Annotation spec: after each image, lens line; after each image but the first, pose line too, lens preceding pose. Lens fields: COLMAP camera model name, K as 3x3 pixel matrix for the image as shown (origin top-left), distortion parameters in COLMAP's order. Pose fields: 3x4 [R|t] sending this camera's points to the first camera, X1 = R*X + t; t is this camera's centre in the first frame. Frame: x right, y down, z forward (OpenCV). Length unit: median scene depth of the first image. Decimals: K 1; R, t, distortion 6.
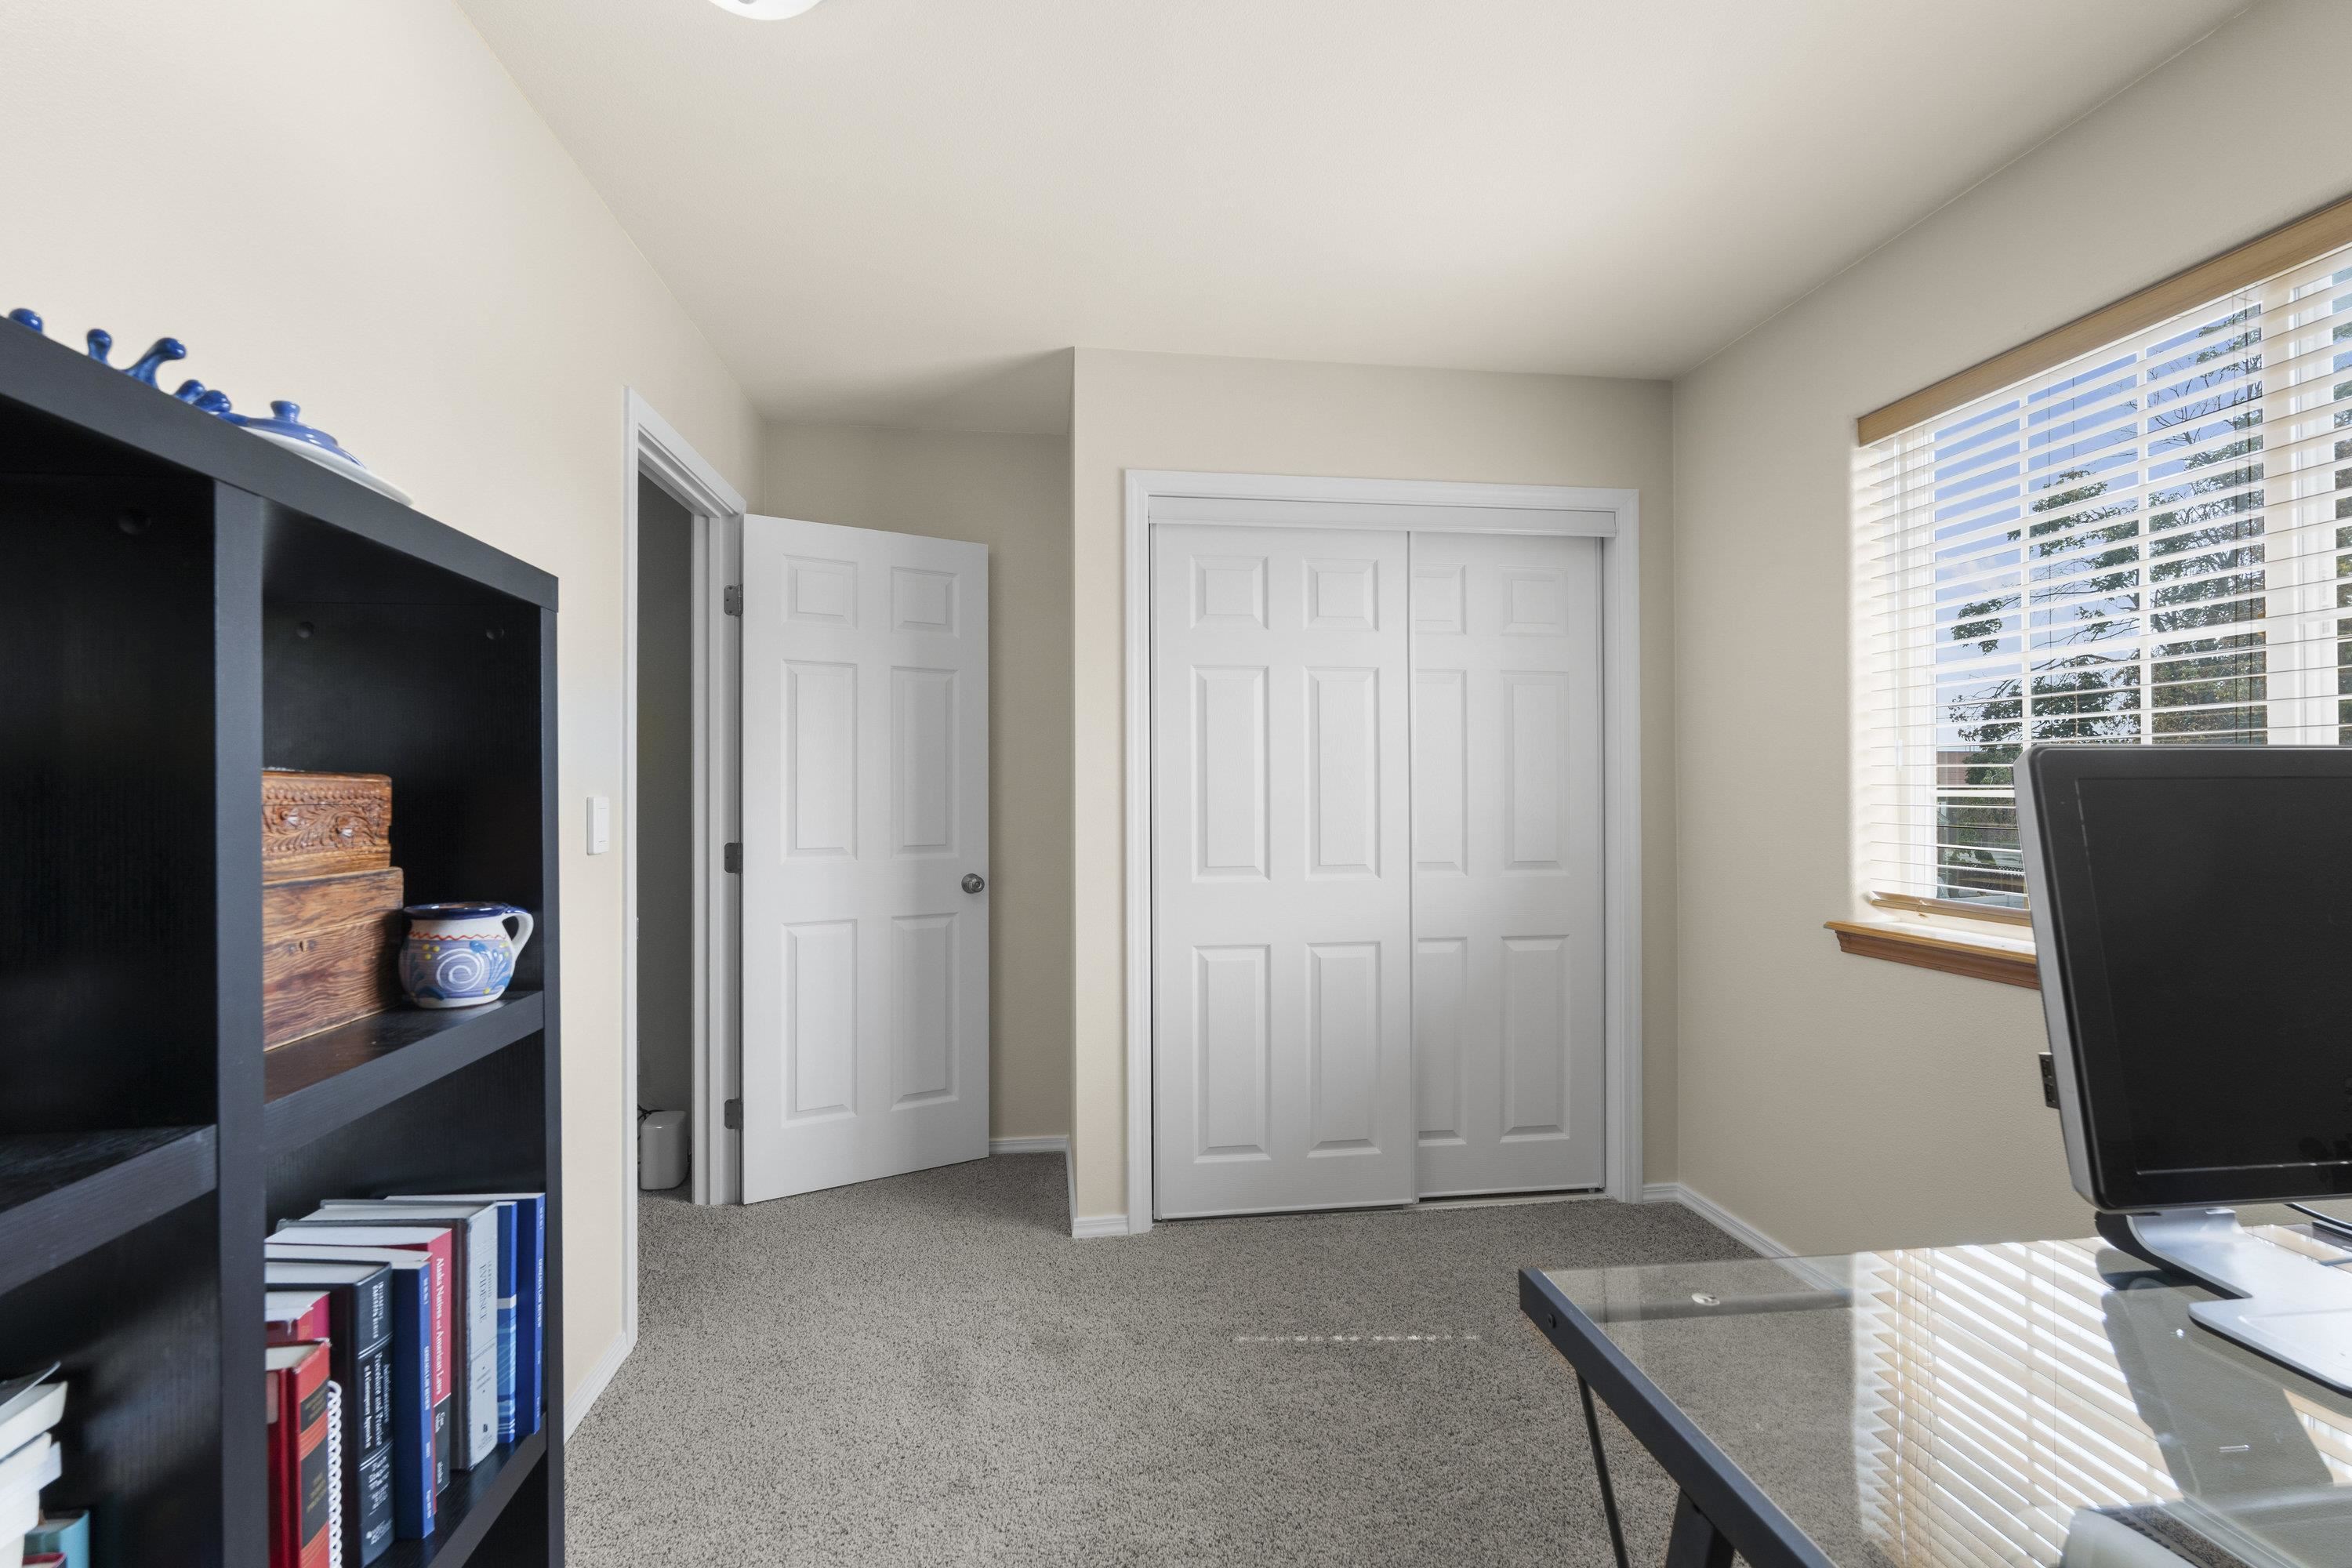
lens RADIAL K [[1037.8, 0, 1176.4], [0, 1037.8, 790.0], [0, 0, 1]] dist [-0.002002, 0.000031]
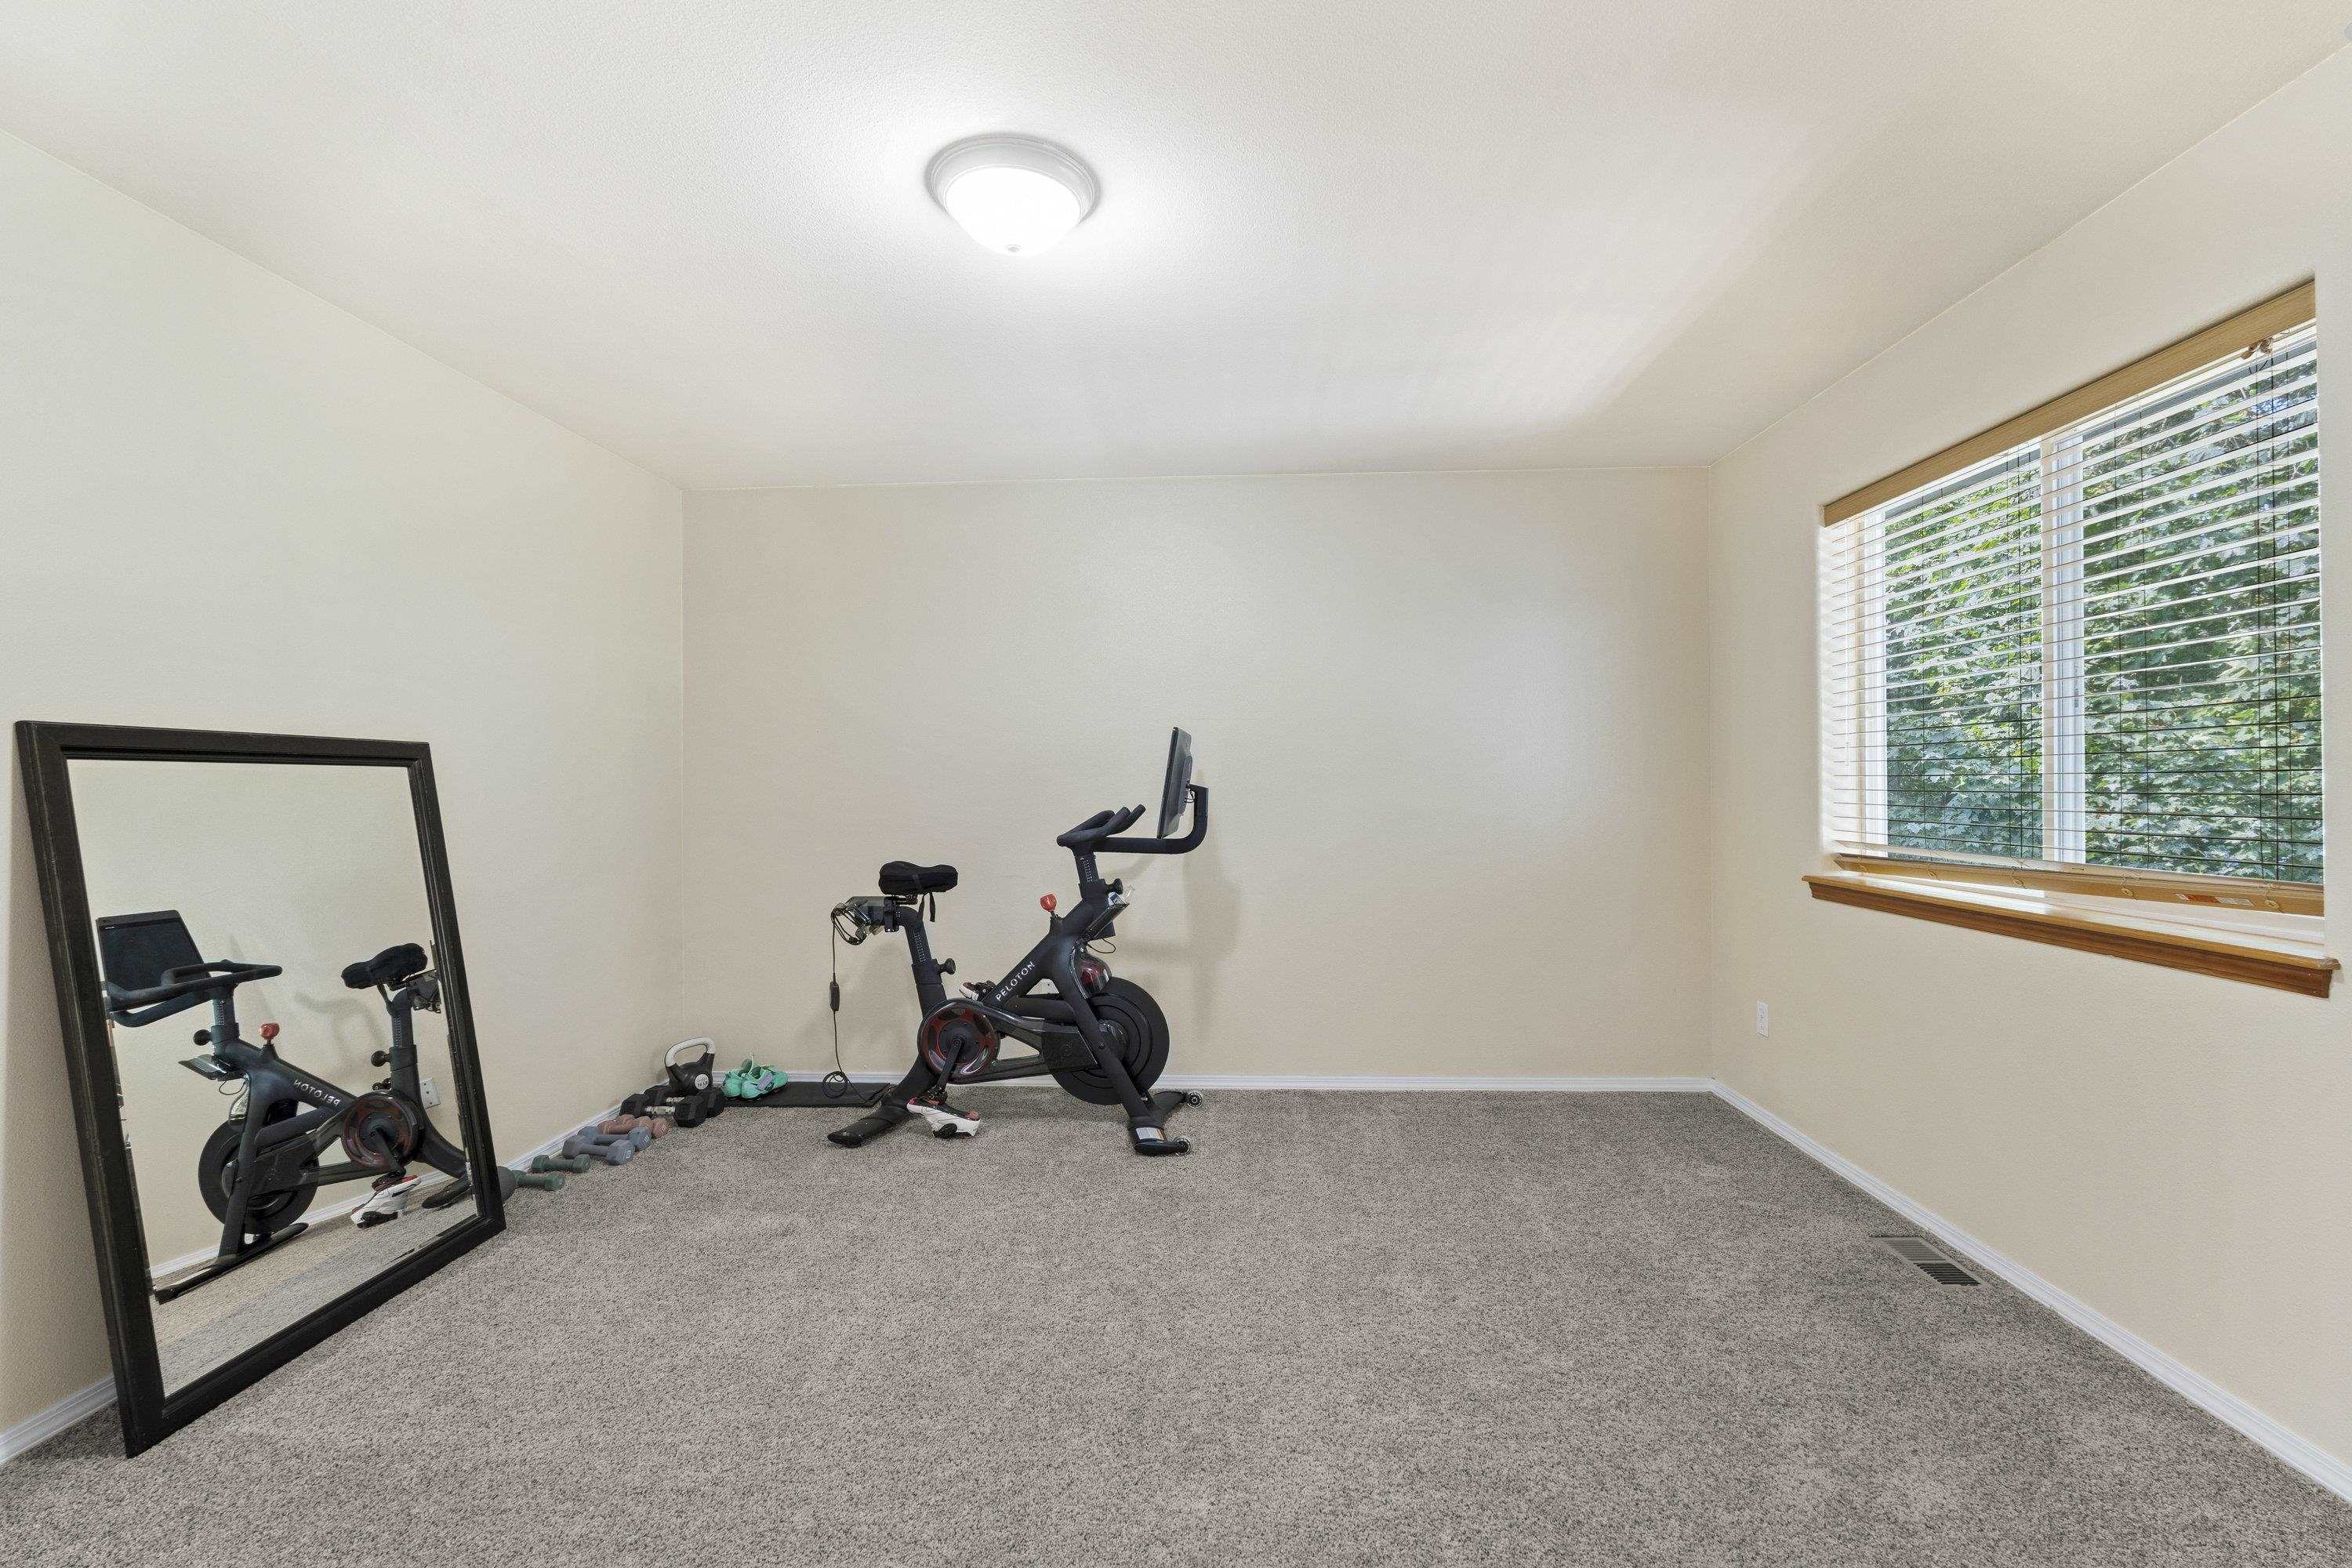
lens RADIAL K [[1037.8, 0, 1177.0], [0, 1037.8, 785.1], [0, 0, 1]] dist [-0.002002, 0.000031]
pose [[0.984243, -0.004778, -0.176756, 0.061735], [0.005368, 0.999982, 0.002858, -0.000478], [0.176739, -0.003762, 0.984251, -0.486221]]
